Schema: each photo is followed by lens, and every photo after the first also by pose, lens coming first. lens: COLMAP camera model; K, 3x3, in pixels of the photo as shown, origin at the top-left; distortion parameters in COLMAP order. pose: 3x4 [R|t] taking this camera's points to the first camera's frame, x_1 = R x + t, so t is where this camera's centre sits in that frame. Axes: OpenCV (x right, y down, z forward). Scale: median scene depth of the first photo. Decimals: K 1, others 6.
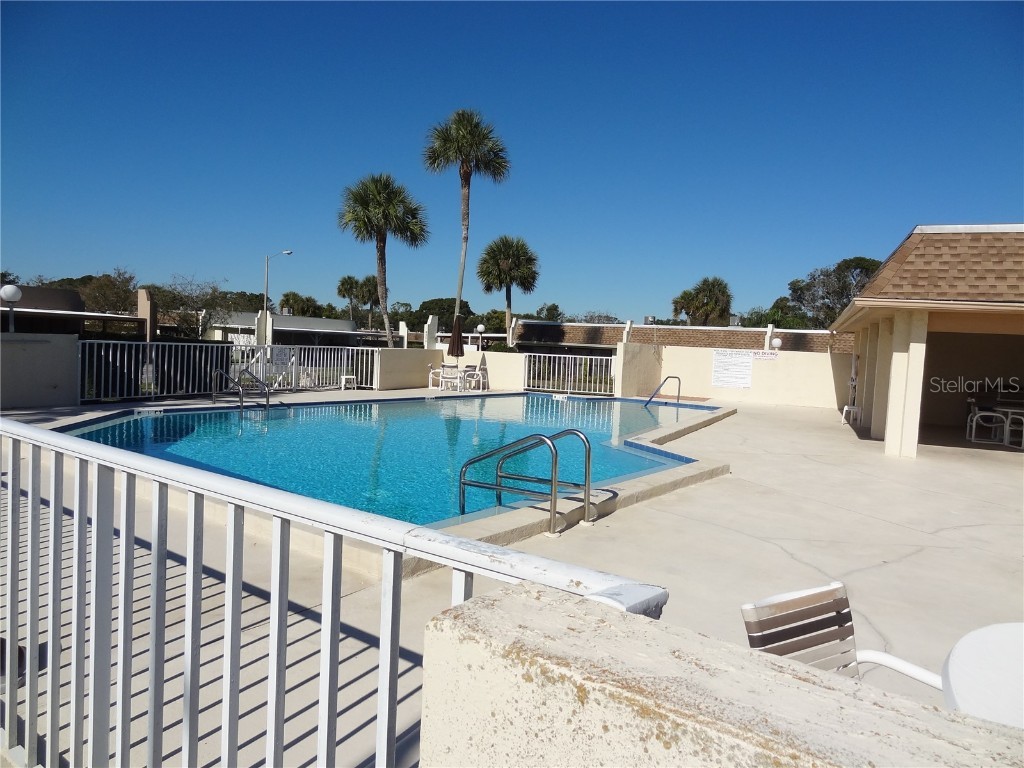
lens RADIAL K [[717.5, 0, 512.0], [0, 717.5, 384.0], [0, 0, 1]] dist [0.003913, 0.000692]
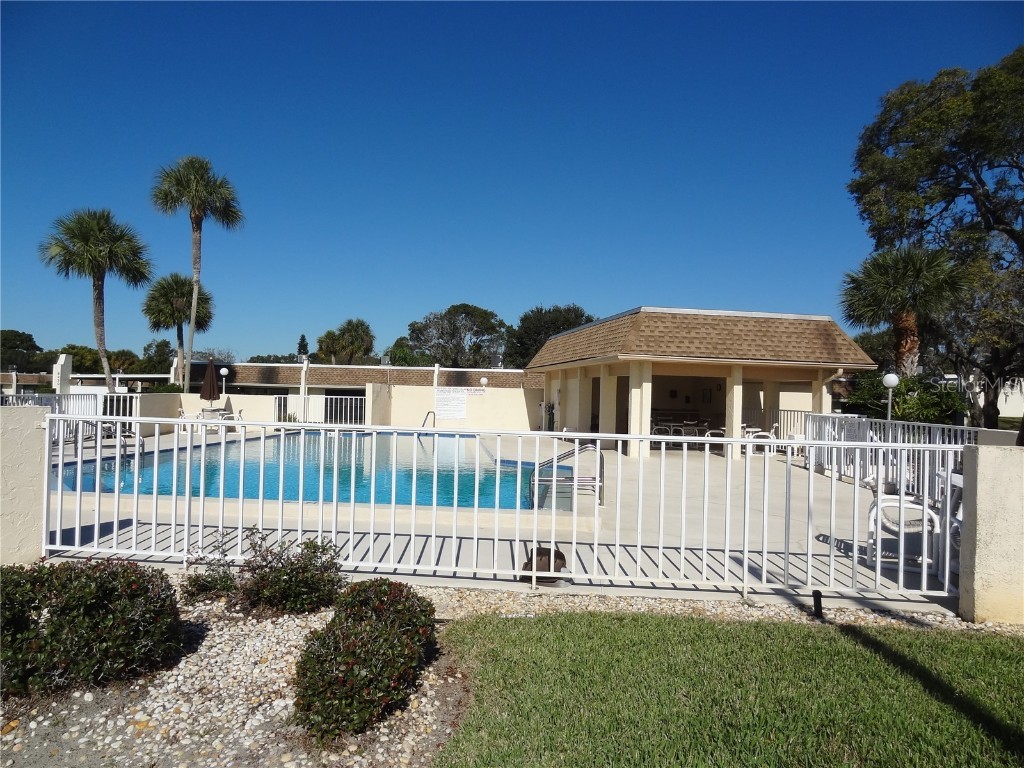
lens RADIAL K [[717.5, 0, 512.0], [0, 717.5, 384.0], [0, 0, 1]] dist [0.003913, 0.000692]
pose [[0.854122, -0.018813, 0.519732, -0.141047], [0.044604, 0.998313, -0.037165, -0.002771], [-0.518156, 0.054925, 0.853520, -0.048105]]
